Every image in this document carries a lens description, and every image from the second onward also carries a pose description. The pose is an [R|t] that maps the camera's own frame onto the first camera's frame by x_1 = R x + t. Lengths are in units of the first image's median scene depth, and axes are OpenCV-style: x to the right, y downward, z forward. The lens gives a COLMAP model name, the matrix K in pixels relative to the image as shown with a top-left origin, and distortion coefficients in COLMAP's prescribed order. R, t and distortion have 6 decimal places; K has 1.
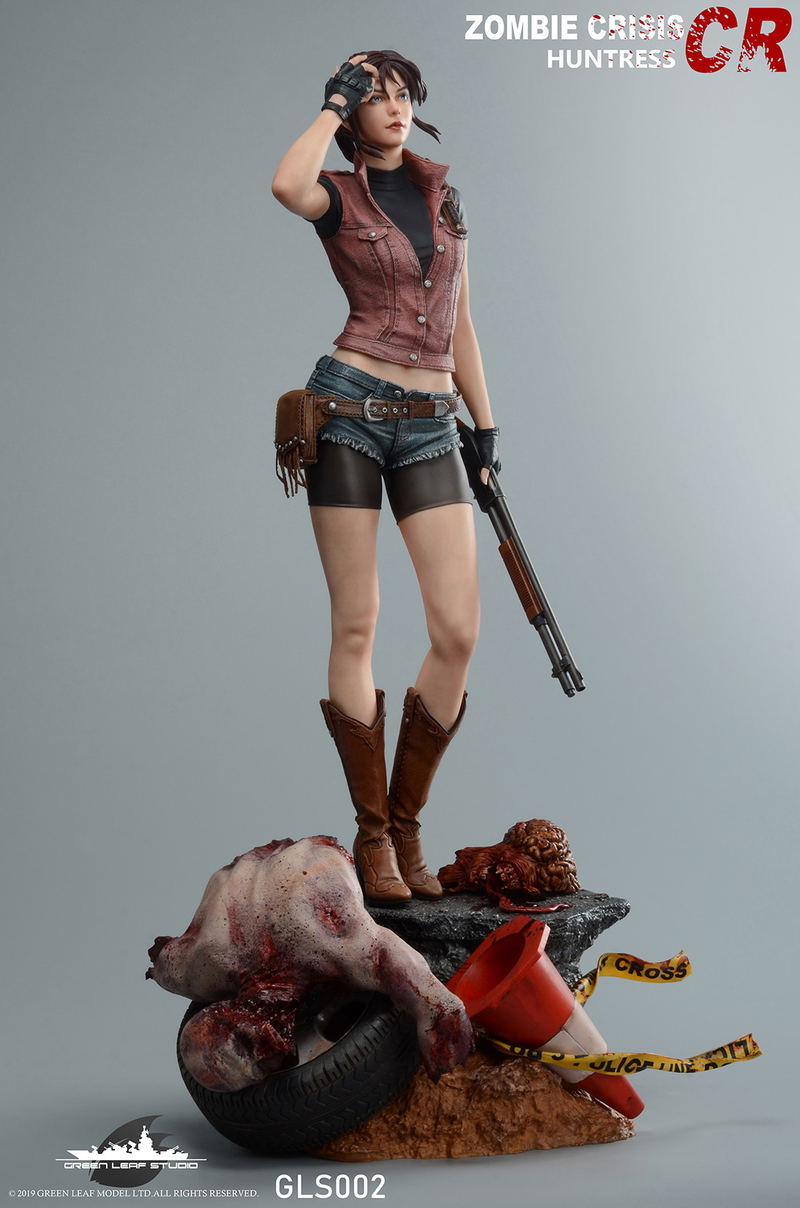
lens RADIAL K [[3074.6, 0, 362.2], [0, 3074.6, 634.8], [0, 0, 1]] dist [-0.045217, 0.000000]
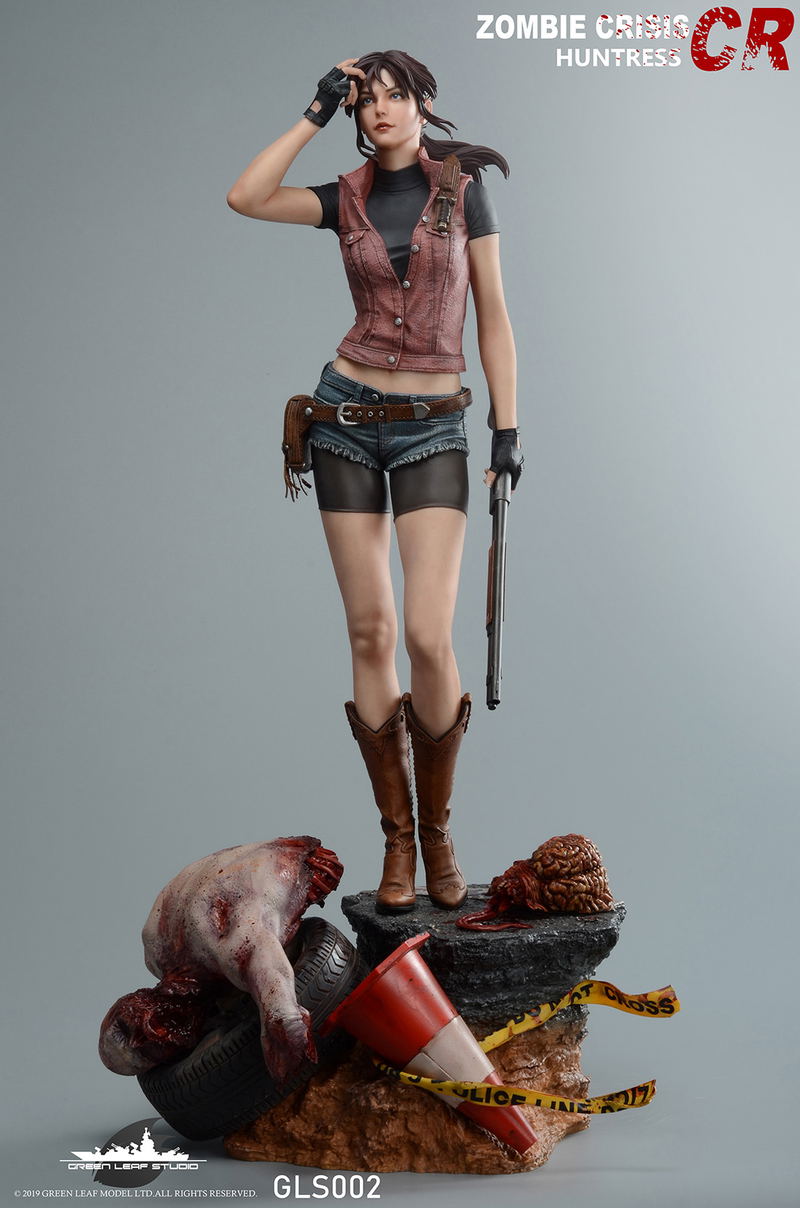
lens RADIAL K [[3056.5, 0, 393.5], [0, 3056.5, 608.9], [0, 0, 1]] dist [-0.039533, 0.000000]
pose [[0.813045, 0.024558, -0.581683, 0.597559], [-0.018873, 0.999697, 0.015826, -0.025996], [0.581896, -0.001889, 0.813261, 0.201871]]
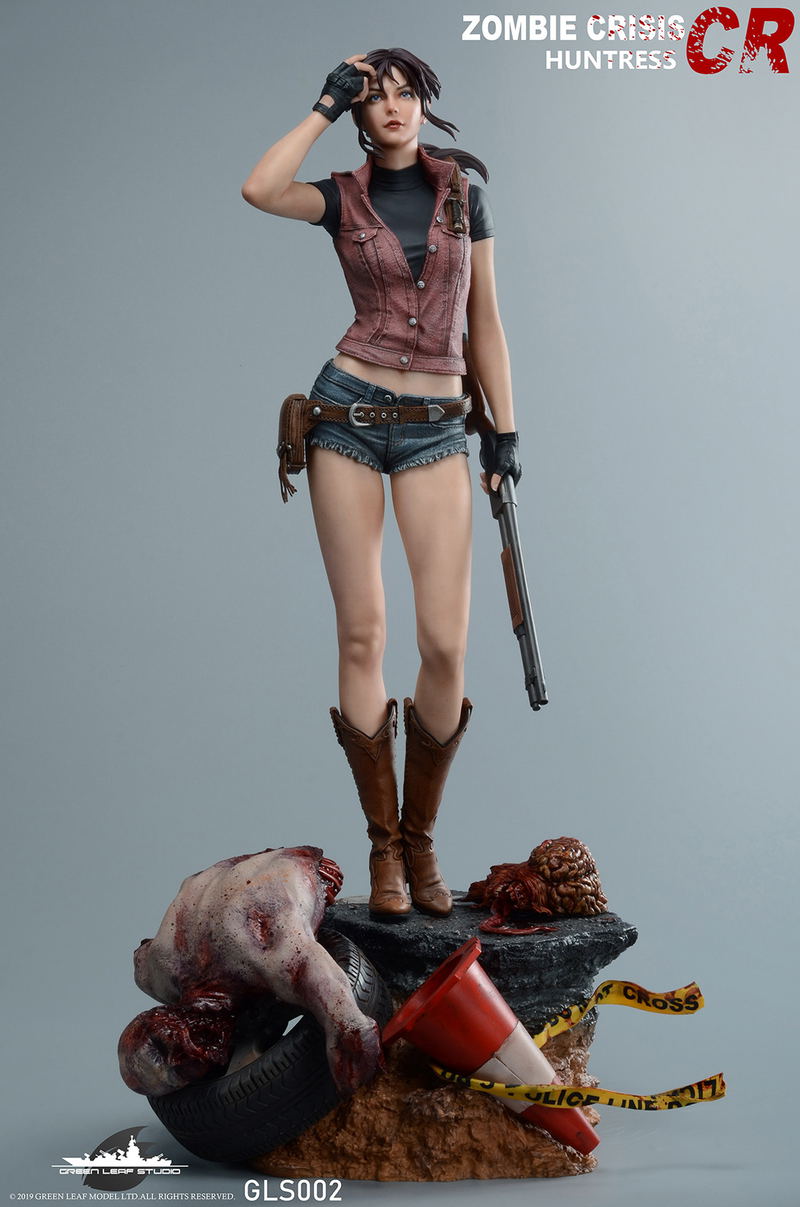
lens RADIAL K [[3072.0, 0, 406.3], [0, 3072.0, 601.8], [0, 0, 1]] dist [-0.045217, 0.000000]
pose [[0.949501, 0.014713, -0.313419, 0.328026], [-0.017990, 0.999810, -0.007565, -0.006093], [0.313248, 0.012821, 0.949585, 0.073054]]
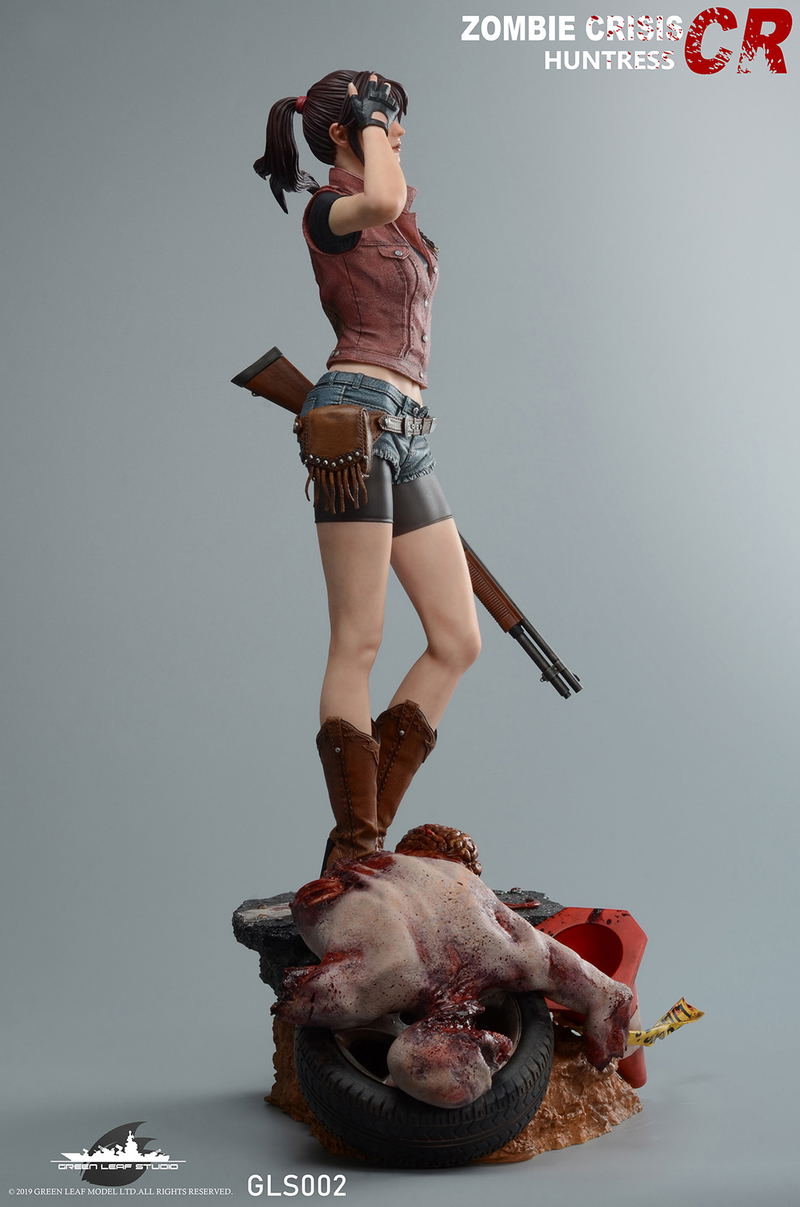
lens RADIAL K [[3072.0, 0, 398.2], [0, 3072.0, 600.8], [0, 0, 1]] dist [-0.045217, 0.000000]
pose [[0.702930, -0.026631, 0.710760, -0.722666], [0.048016, 0.998796, -0.010063, -0.005648], [-0.709636, 0.041202, 0.703362, 0.294139]]
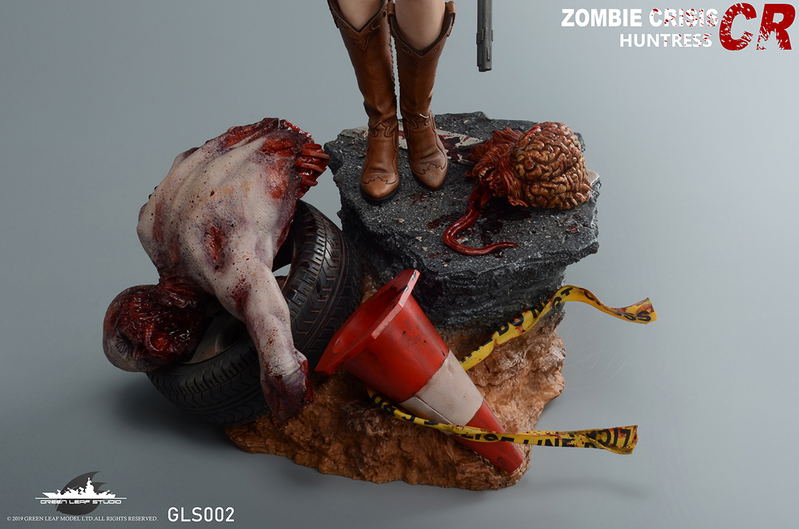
lens RADIAL K [[2368.8, 0, 393.3], [0, 2368.8, 259.0], [0, 0, 1]] dist [0.091956, 0.000000]
pose [[0.837356, 0.265323, -0.477952, 0.410661], [-0.013596, 0.884155, 0.466997, -0.271146], [0.546488, -0.384545, 0.743960, 0.413251]]
